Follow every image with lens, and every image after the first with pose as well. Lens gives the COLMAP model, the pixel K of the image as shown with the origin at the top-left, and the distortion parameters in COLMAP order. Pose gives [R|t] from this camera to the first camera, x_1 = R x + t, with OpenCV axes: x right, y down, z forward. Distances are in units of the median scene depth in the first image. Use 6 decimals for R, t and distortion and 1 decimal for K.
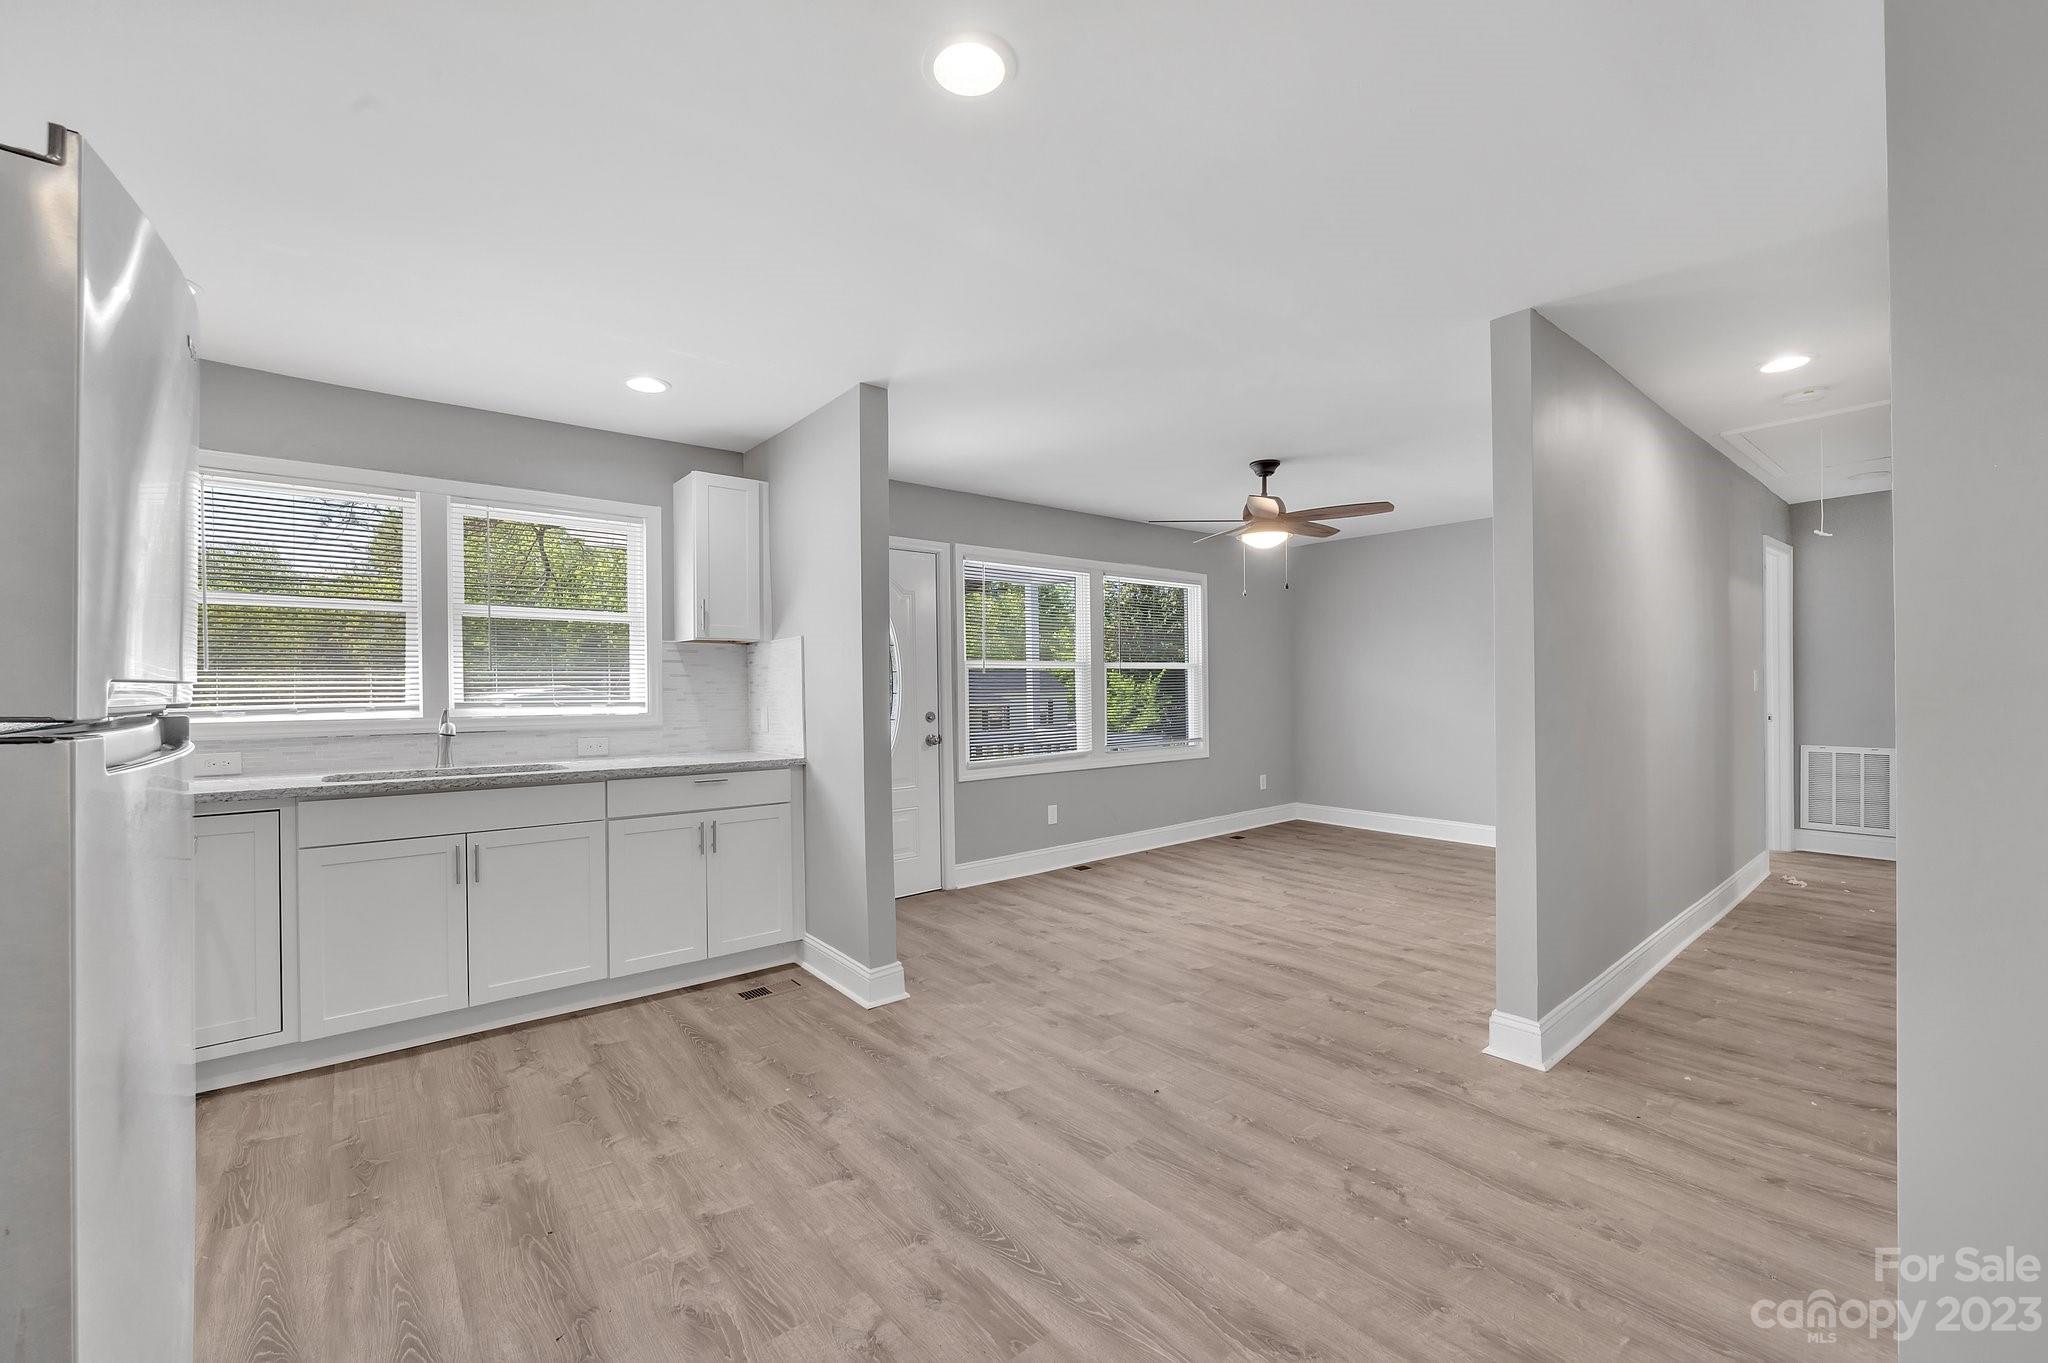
lens RADIAL K [[825.6, 0, 1031.0], [0, 825.6, 678.2], [0, 0, 1]] dist [-0.006272, -0.000198]
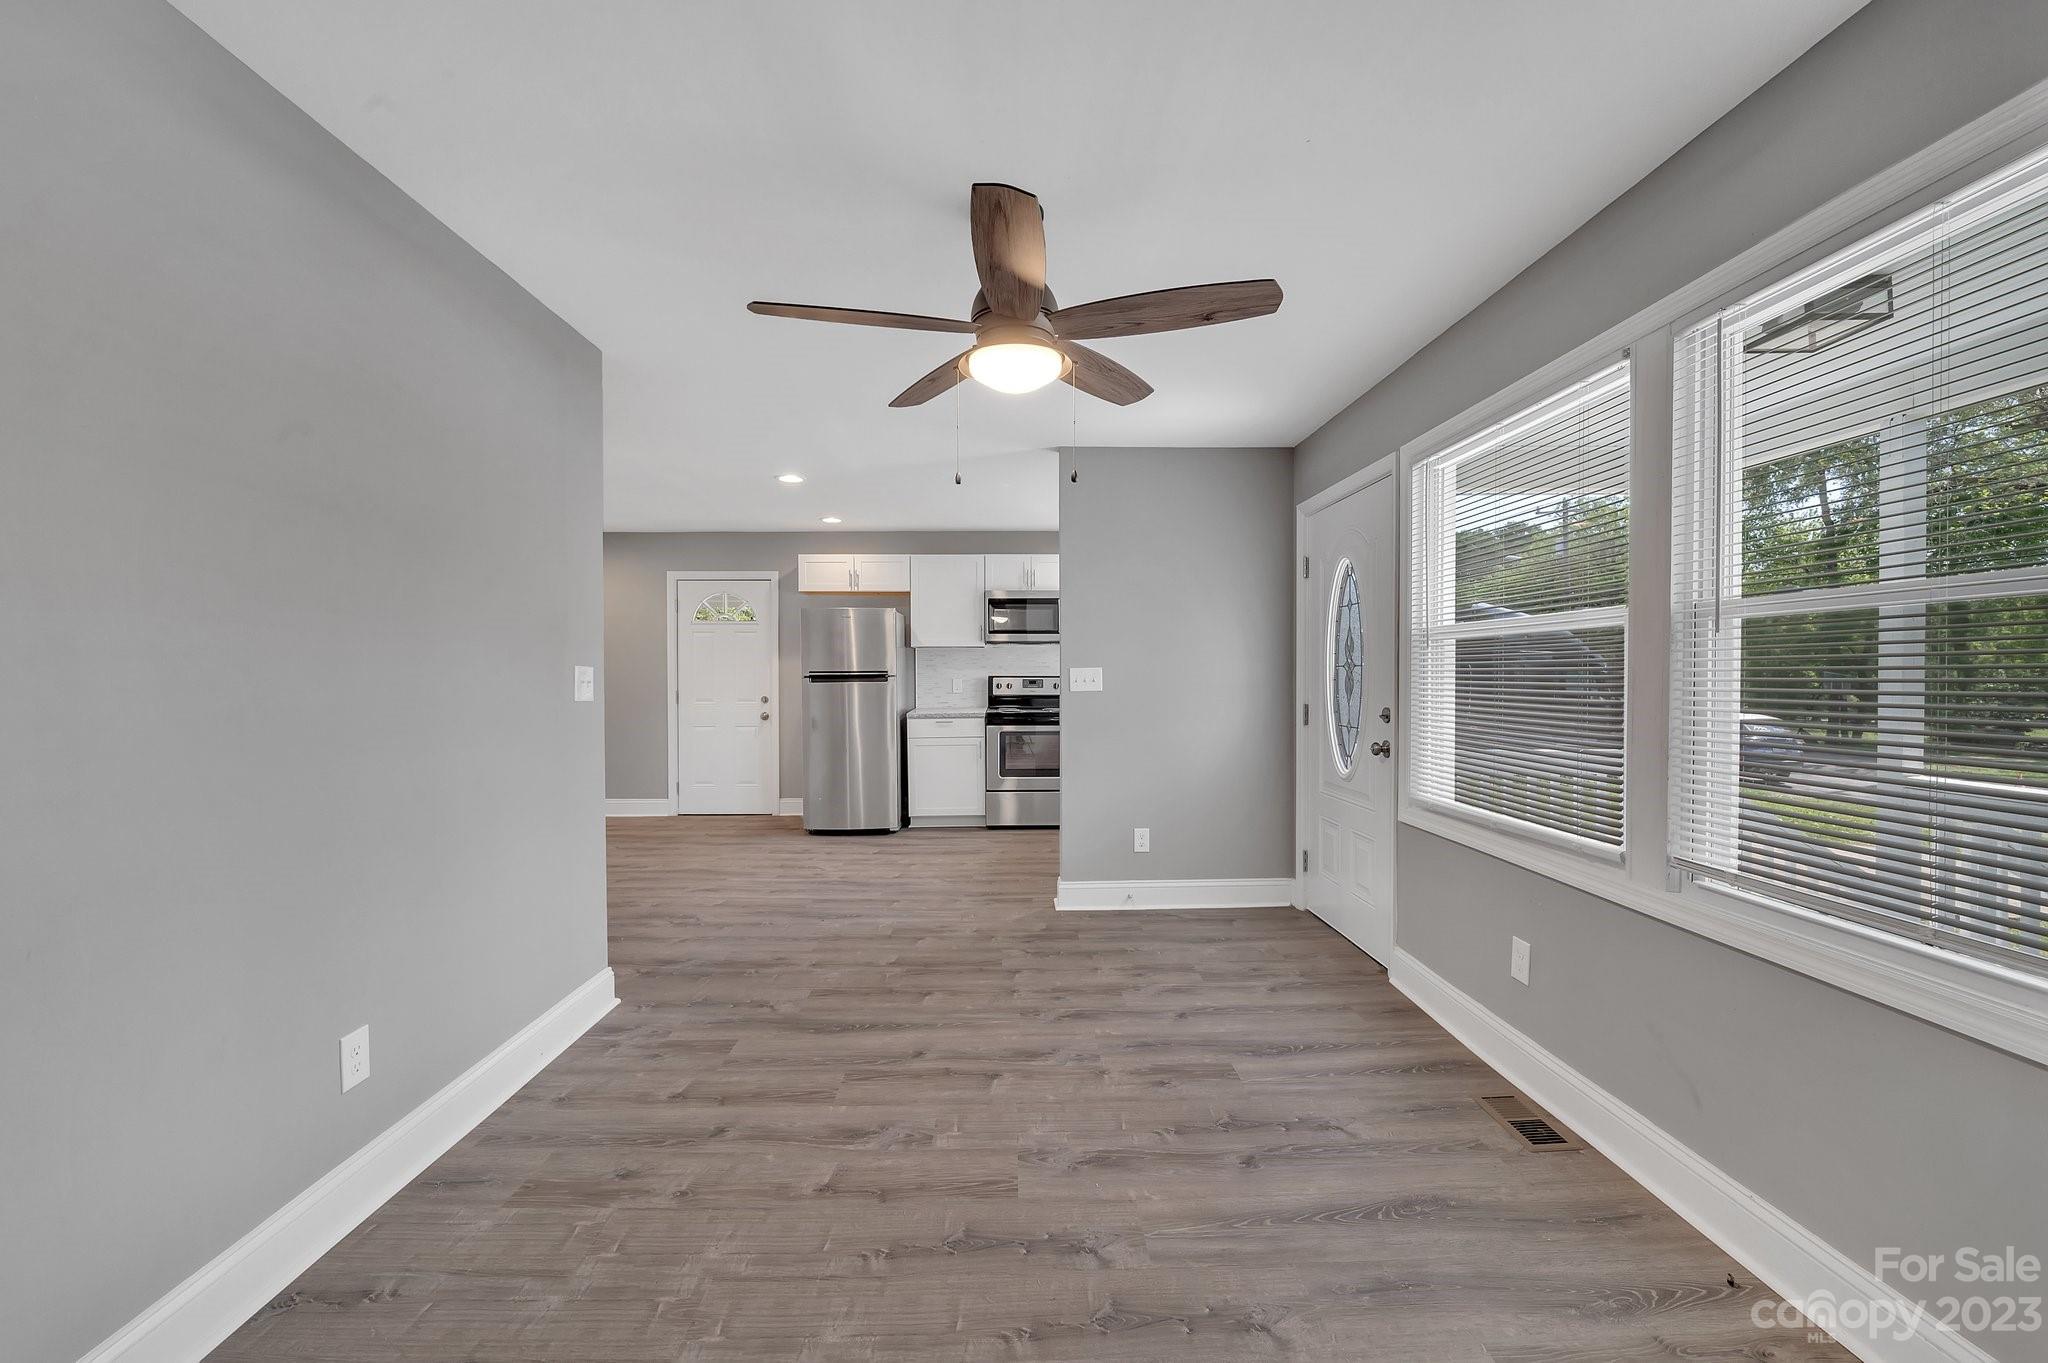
lens RADIAL K [[825.6, 0, 1031.0], [0, 825.6, 678.2], [0, 0, 1]] dist [-0.006272, -0.000198]
pose [[-0.619971, 0.017616, -0.784427, 0.868360], [0.015414, 0.999828, 0.010271, 0.005727], [0.784473, -0.005723, -0.620136, 1.729135]]
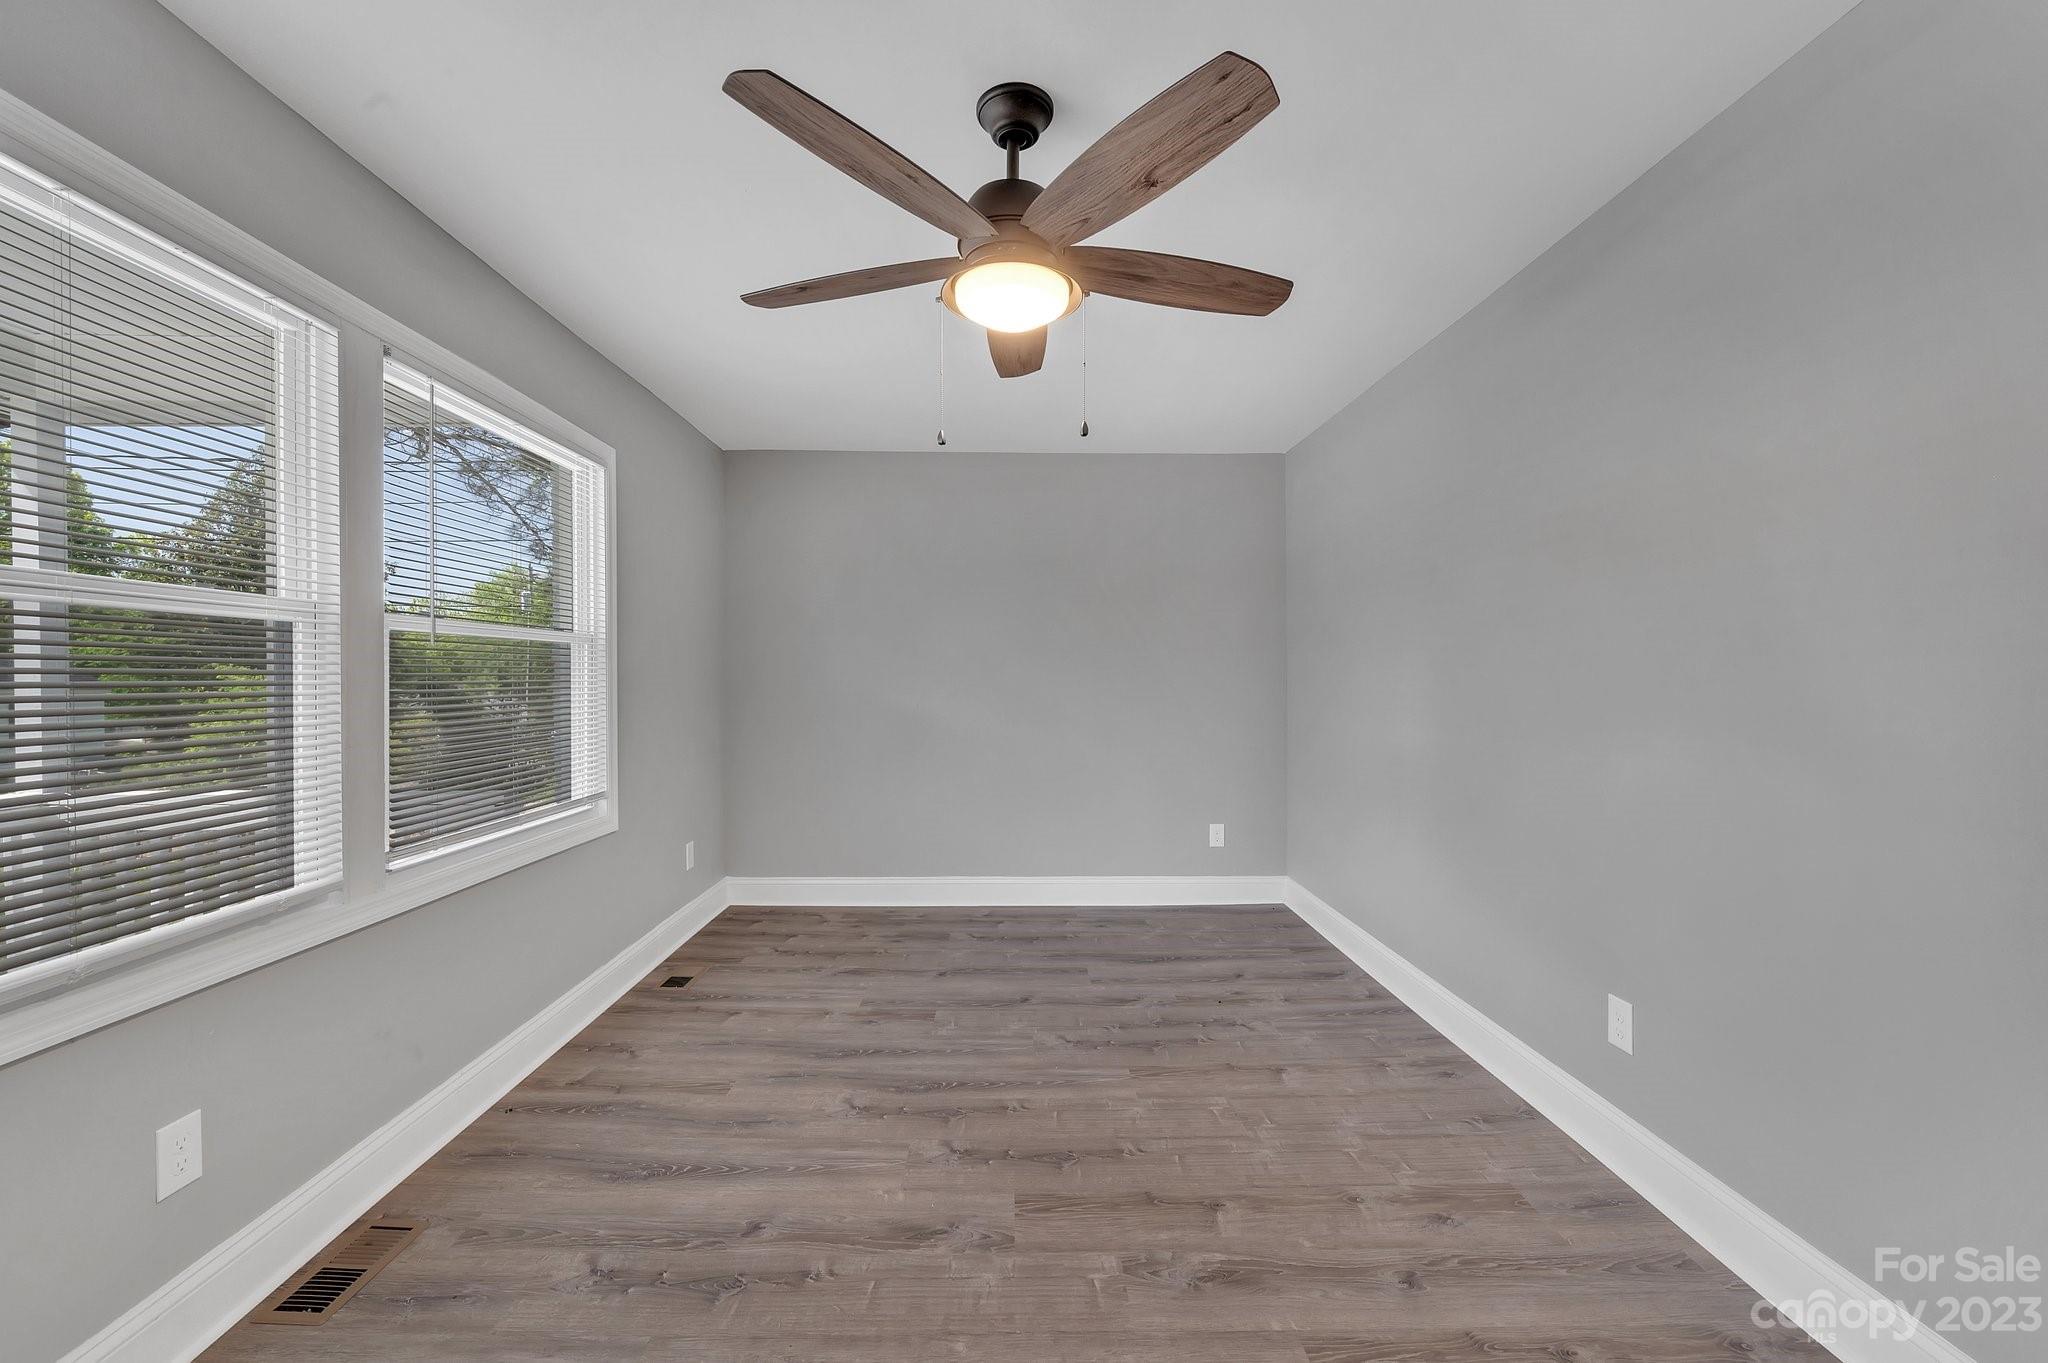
lens RADIAL K [[825.6, 0, 1031.0], [0, 825.6, 678.2], [0, 0, 1]] dist [-0.006272, -0.000198]
pose [[0.623162, 0.006752, 0.782064, -0.017672], [-0.009410, 0.999955, -0.001135, 0.010902], [-0.782036, -0.006652, 0.623198, 0.997074]]
